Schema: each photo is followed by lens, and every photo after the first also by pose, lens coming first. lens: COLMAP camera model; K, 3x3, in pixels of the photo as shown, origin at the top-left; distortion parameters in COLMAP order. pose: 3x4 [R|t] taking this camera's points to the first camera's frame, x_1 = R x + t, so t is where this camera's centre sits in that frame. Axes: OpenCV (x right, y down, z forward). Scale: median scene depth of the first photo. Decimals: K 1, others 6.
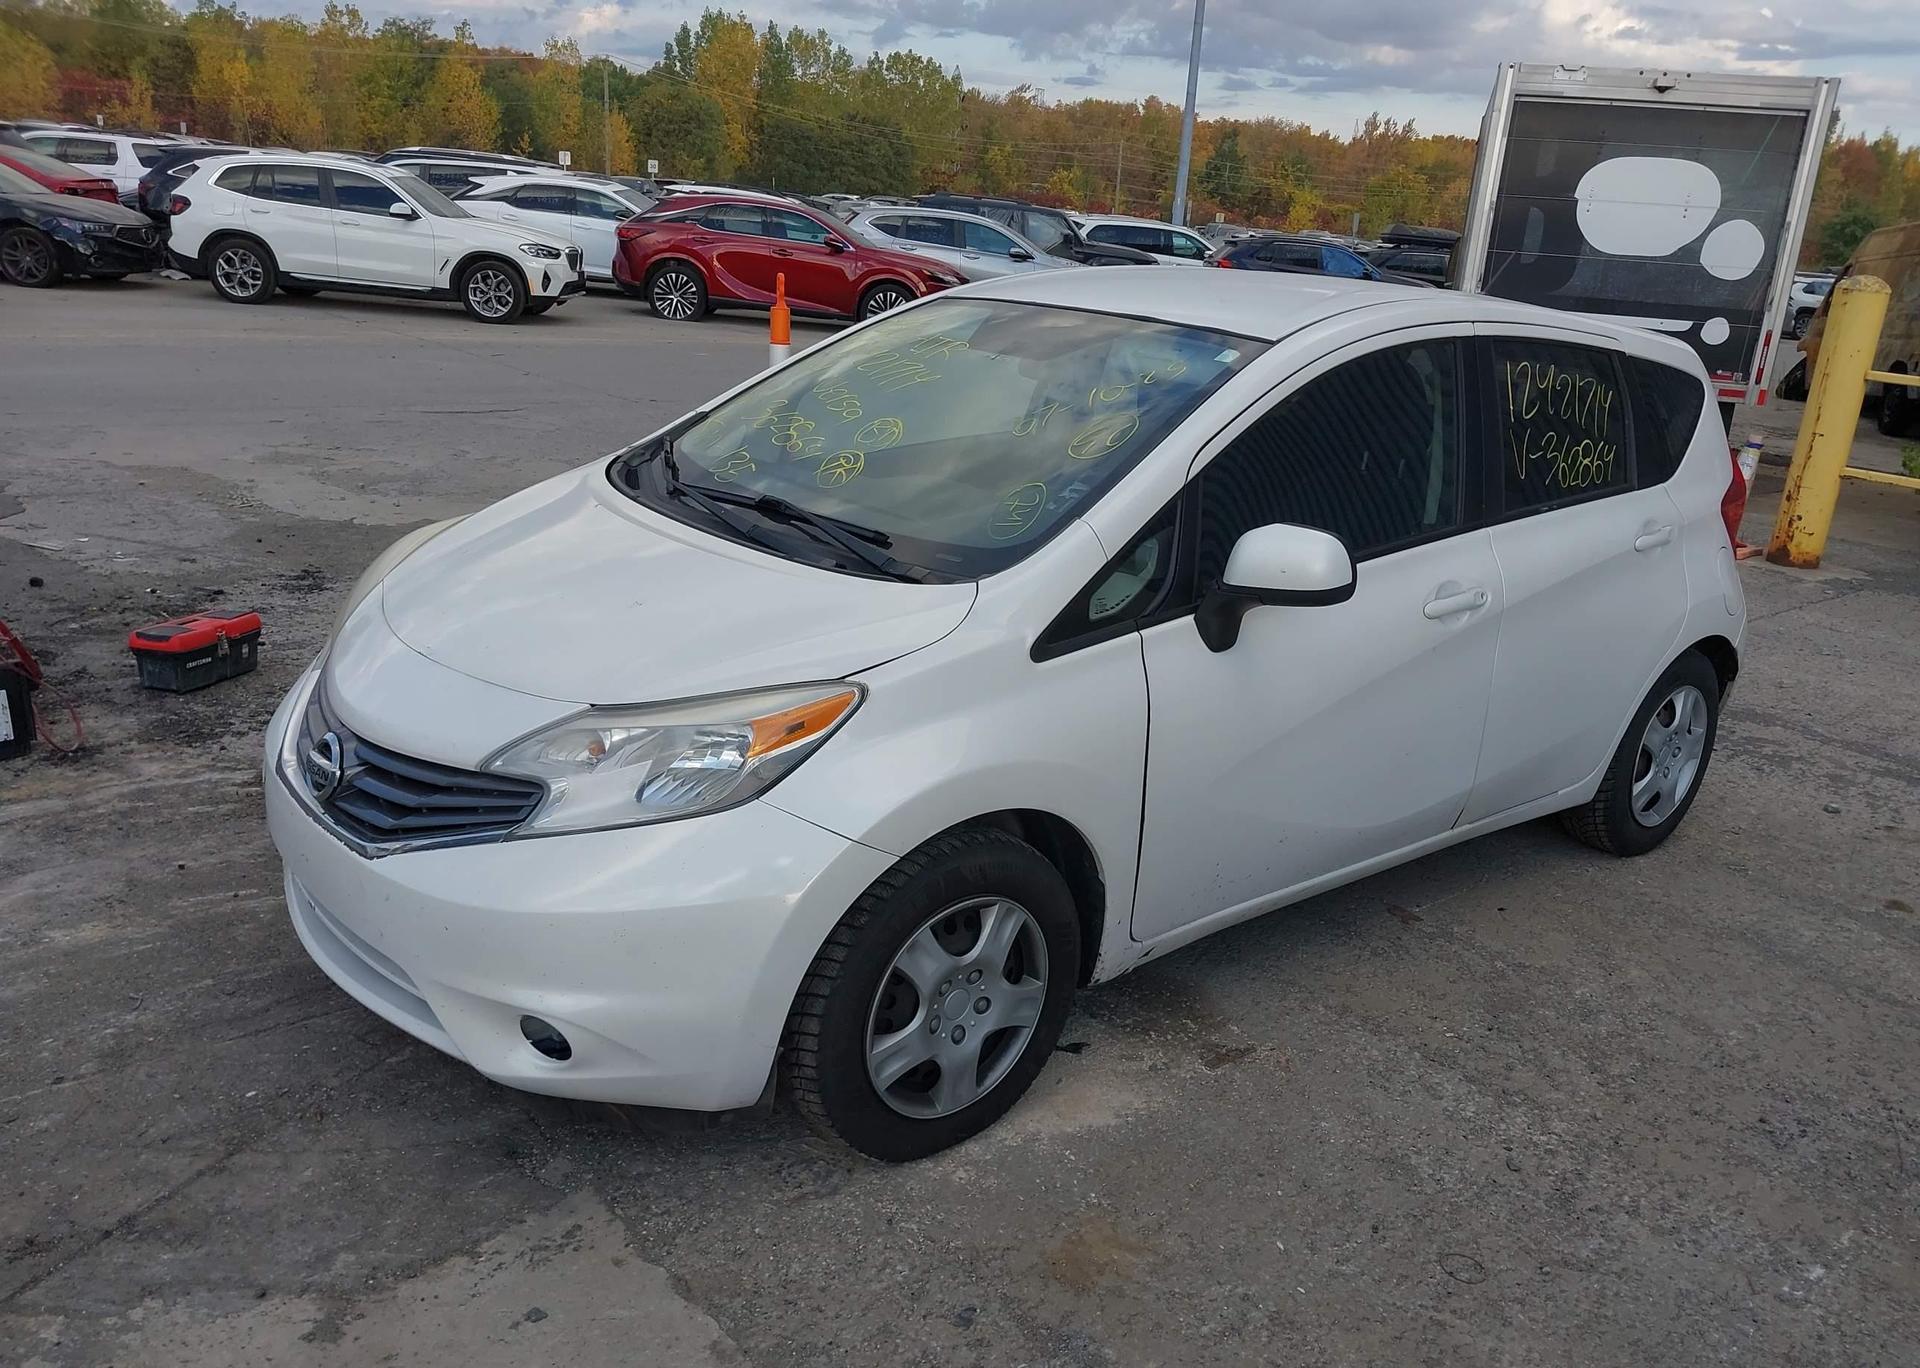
lens RADIAL K [[1520.0, 0, 982.9], [0, 1520.0, 682.6], [0, 0, 1]] dist [0.029253, -0.029123]
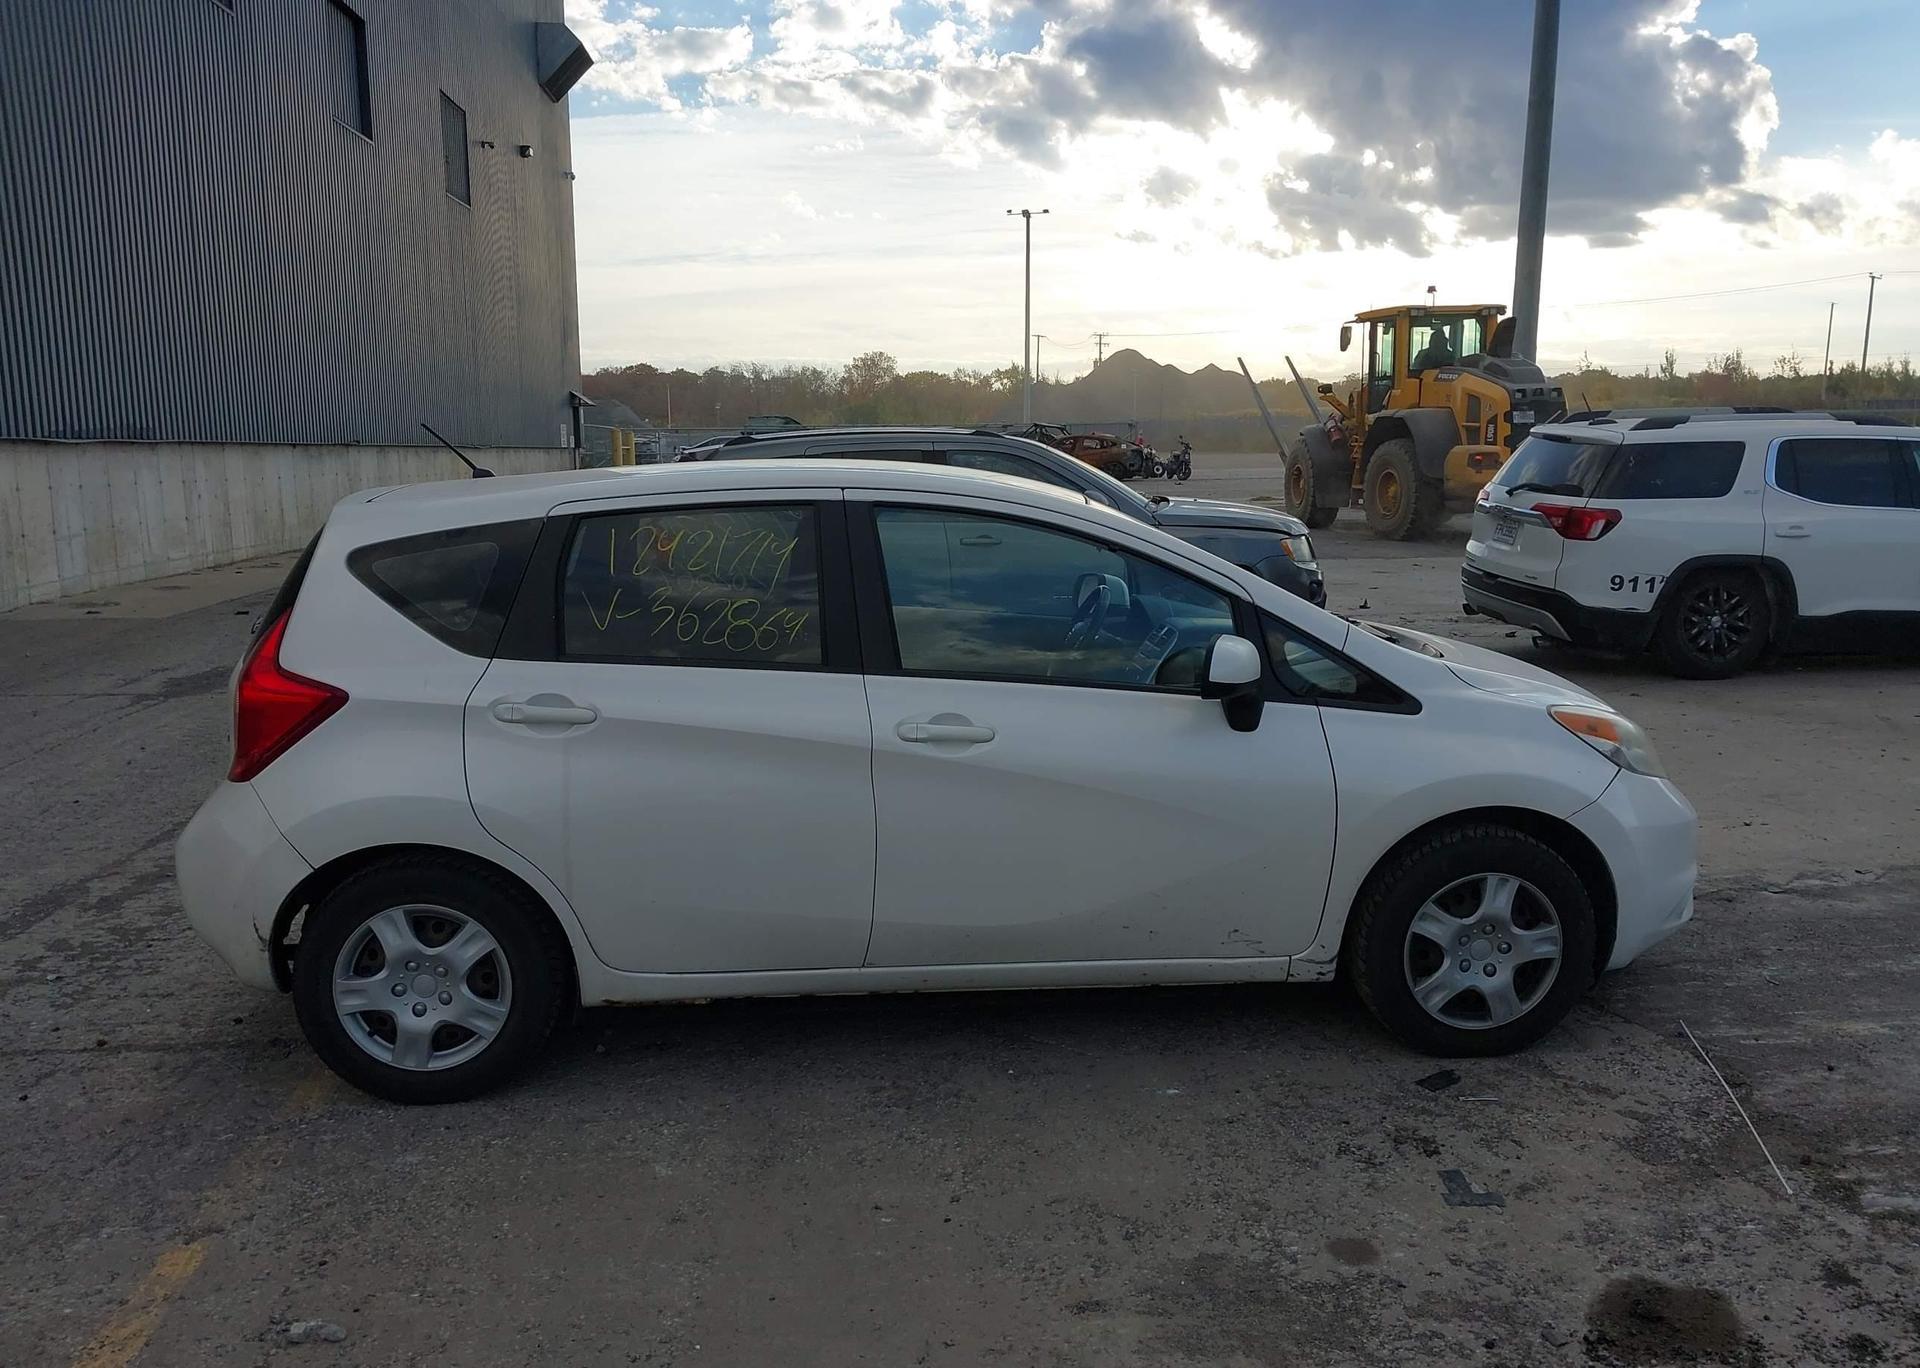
lens RADIAL K [[1481.0, 0, 963.4], [0, 1481.0, 716.2], [0, 0, 1]] dist [0.033049, -0.048463]
pose [[-0.809361, -0.172674, 0.561354, -0.101358], [0.123022, 0.884755, 0.449527, -0.111189], [-0.574282, 0.432889, -0.694844, 0.344363]]
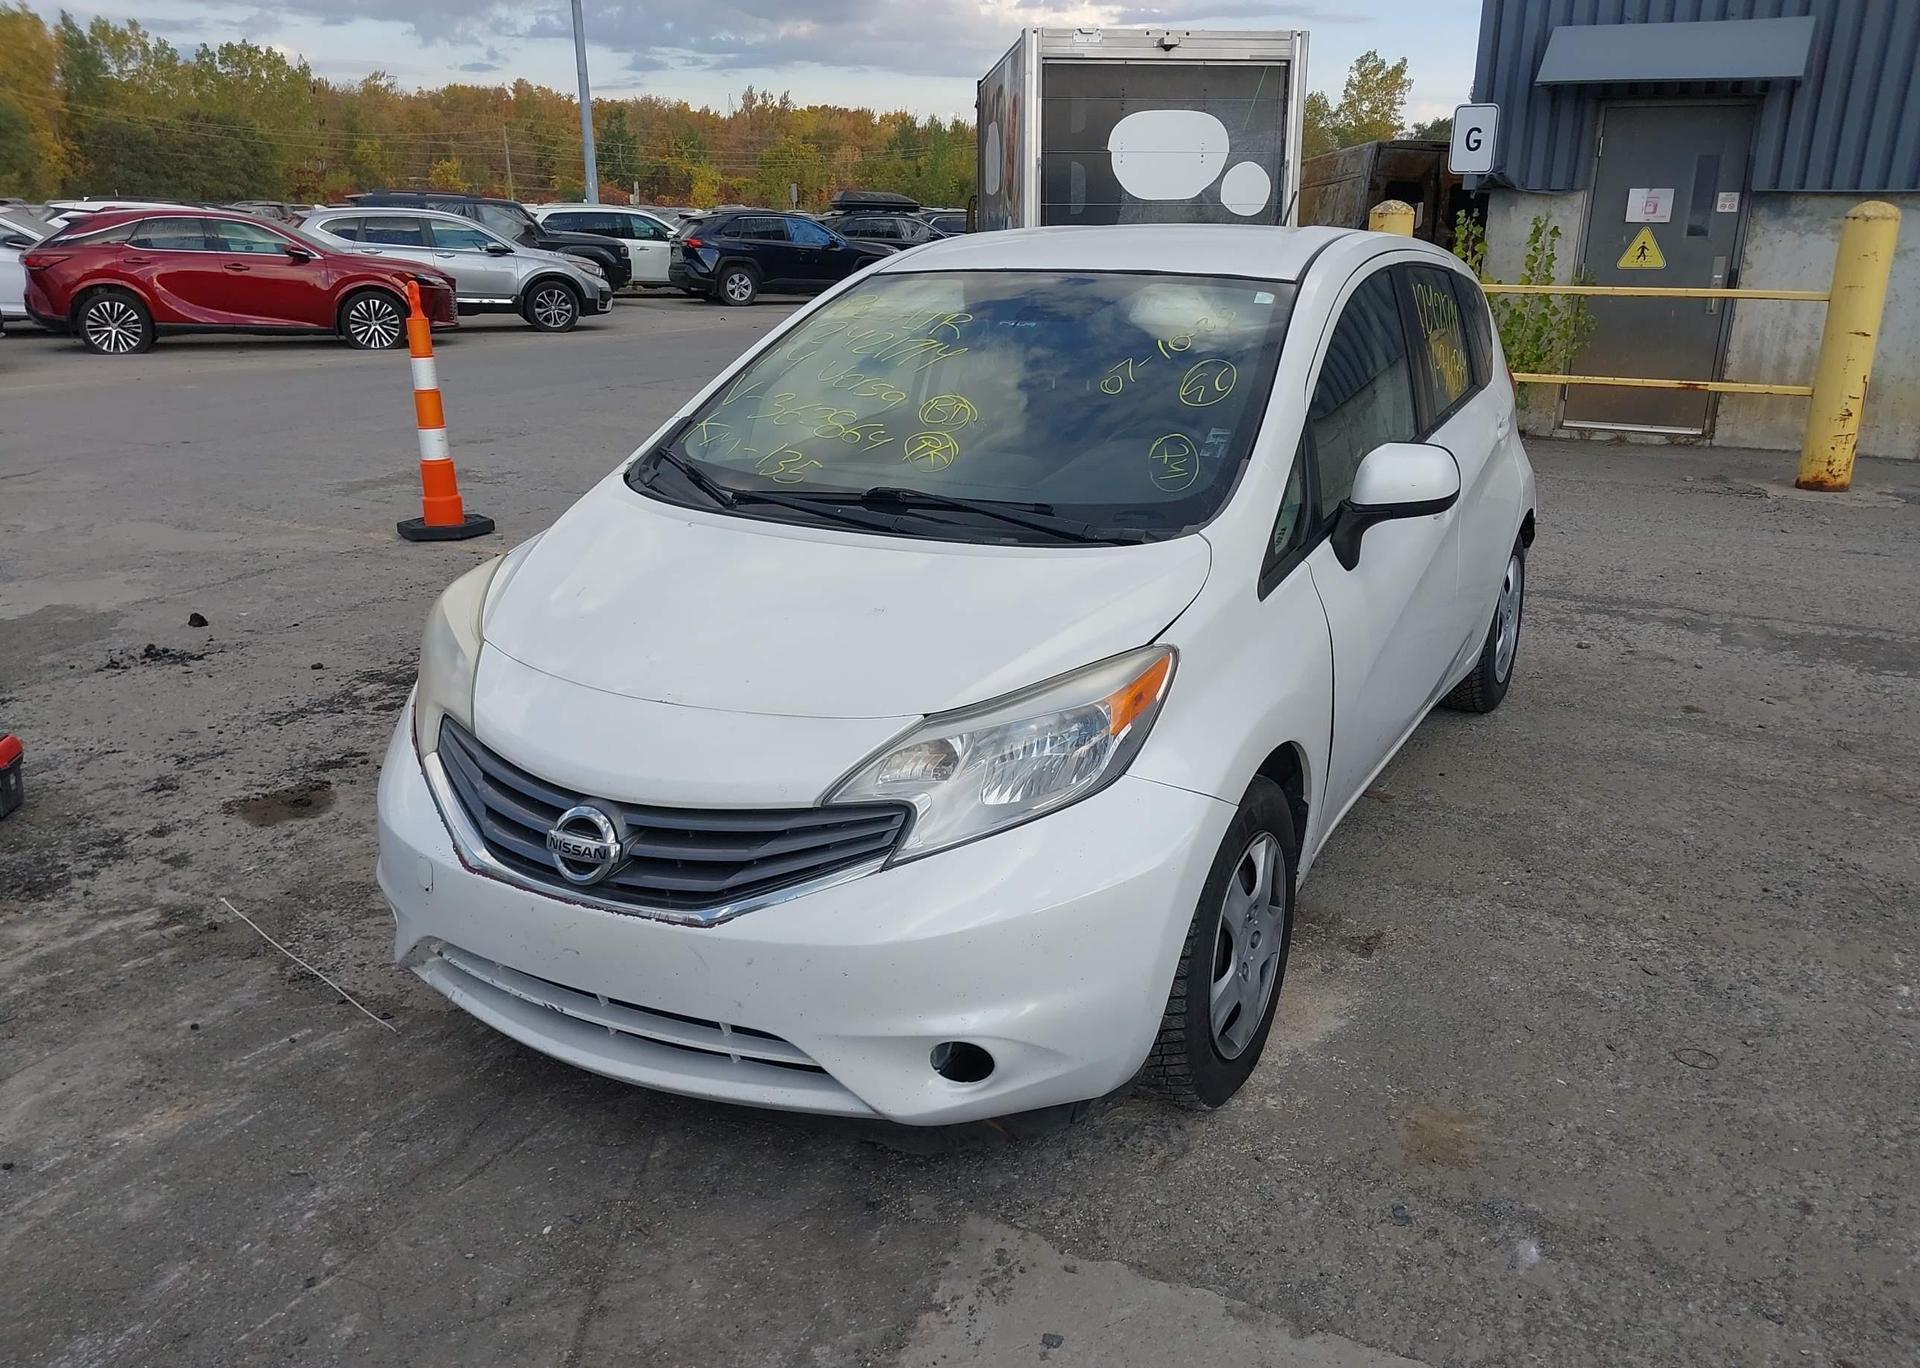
lens RADIAL K [[1520.0, 0, 982.9], [0, 1520.0, 682.6], [0, 0, 1]] dist [0.029253, -0.029123]
pose [[0.927283, -0.176249, 0.330277, -0.064742], [0.171988, 0.984189, 0.042332, -0.004617], [-0.332516, 0.017550, 0.942934, 0.011170]]
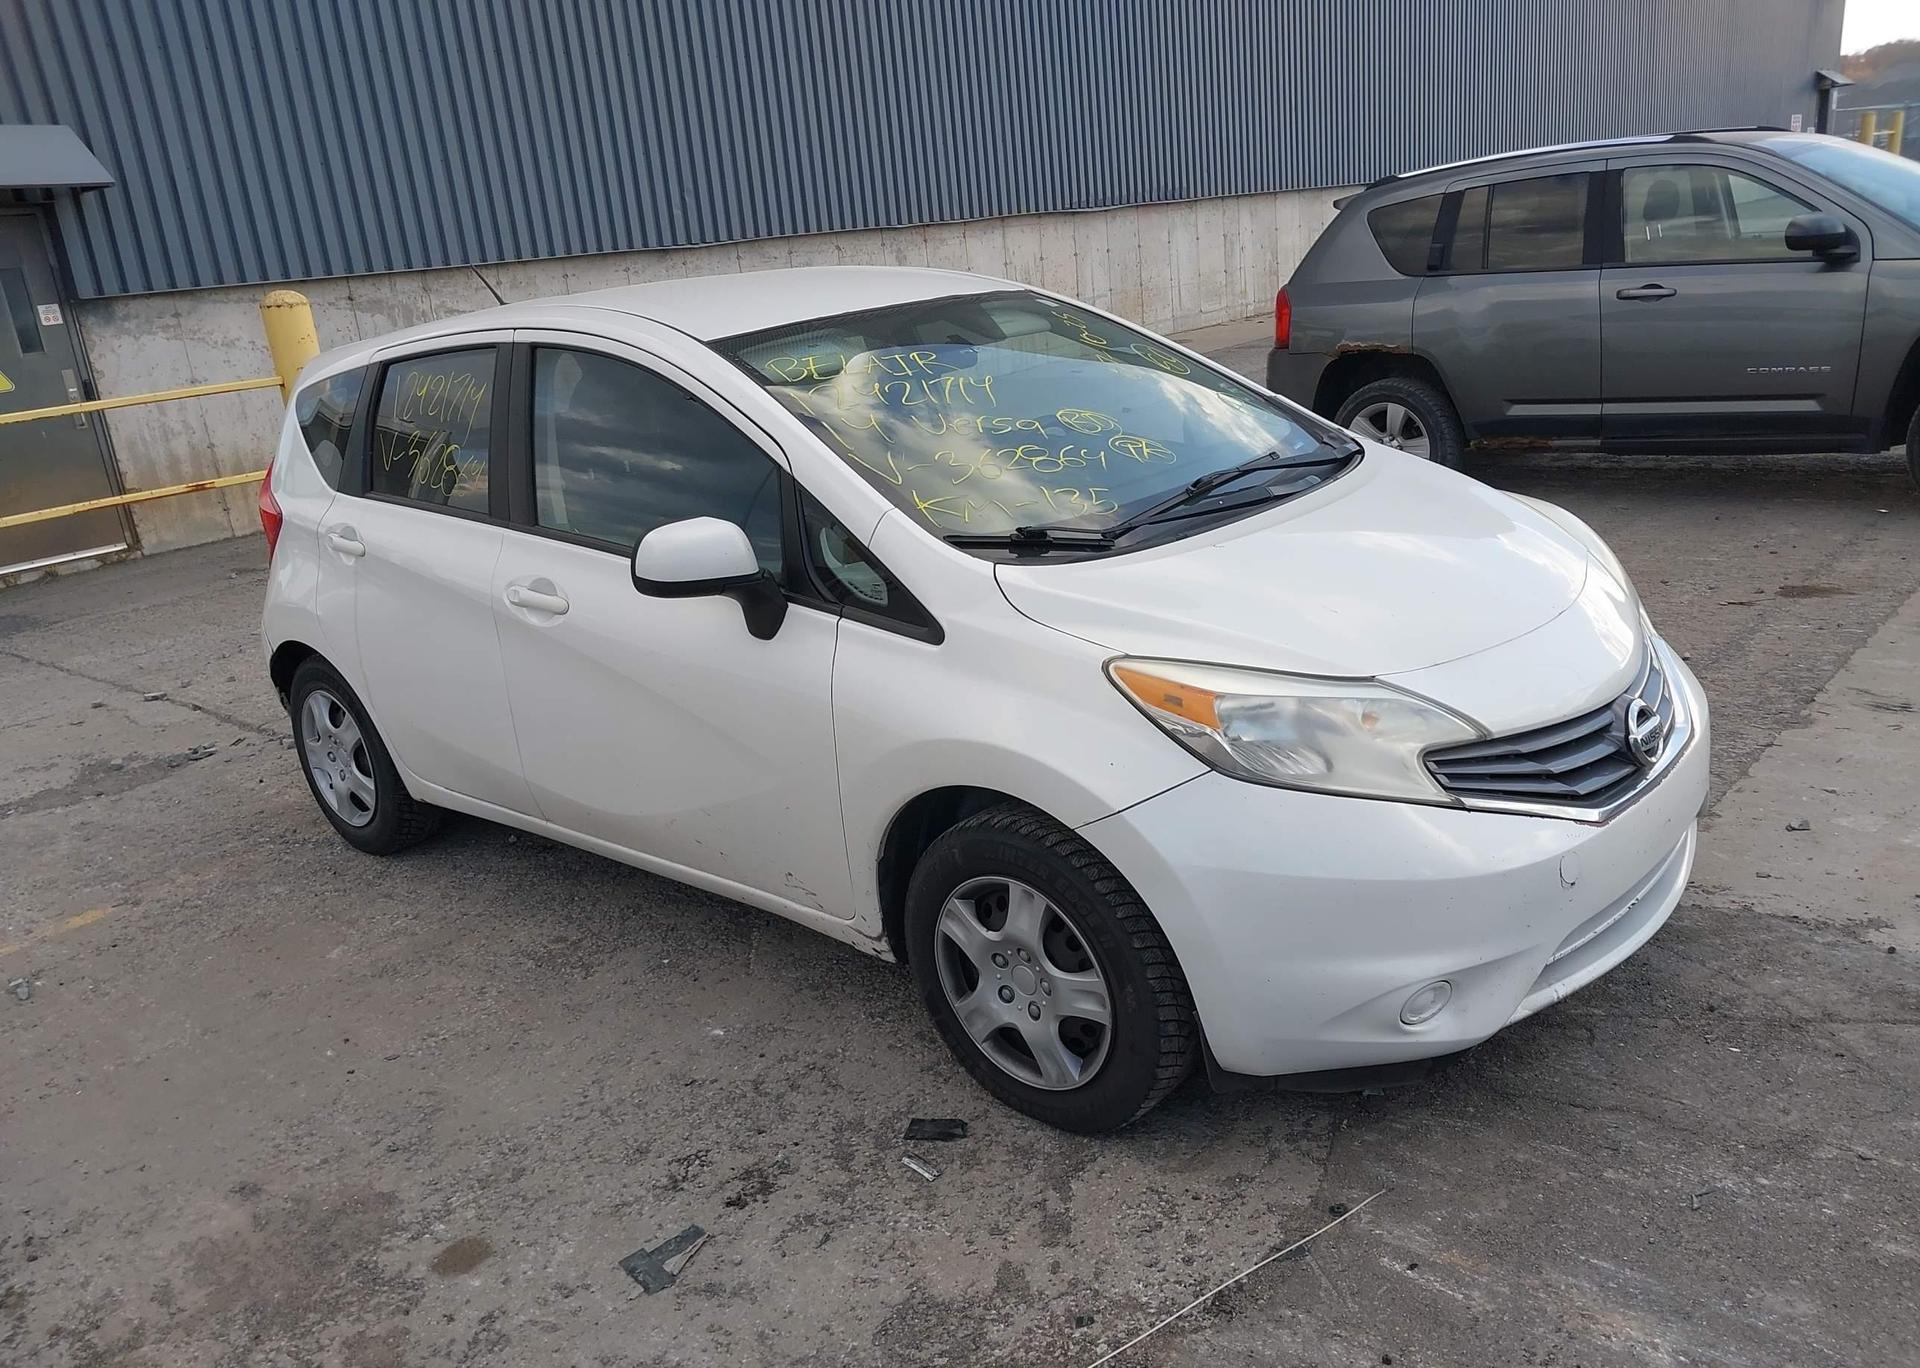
lens RADIAL K [[1505.9, 0, 978.2], [0, 1505.9, 692.2], [0, 0, 1]] dist [0.039378, -0.054497]
pose [[-0.145603, -0.348330, 0.925995, -0.169169], [0.376191, 0.846172, 0.377456, -0.067539], [-0.915030, 0.403309, 0.007834, 0.182668]]
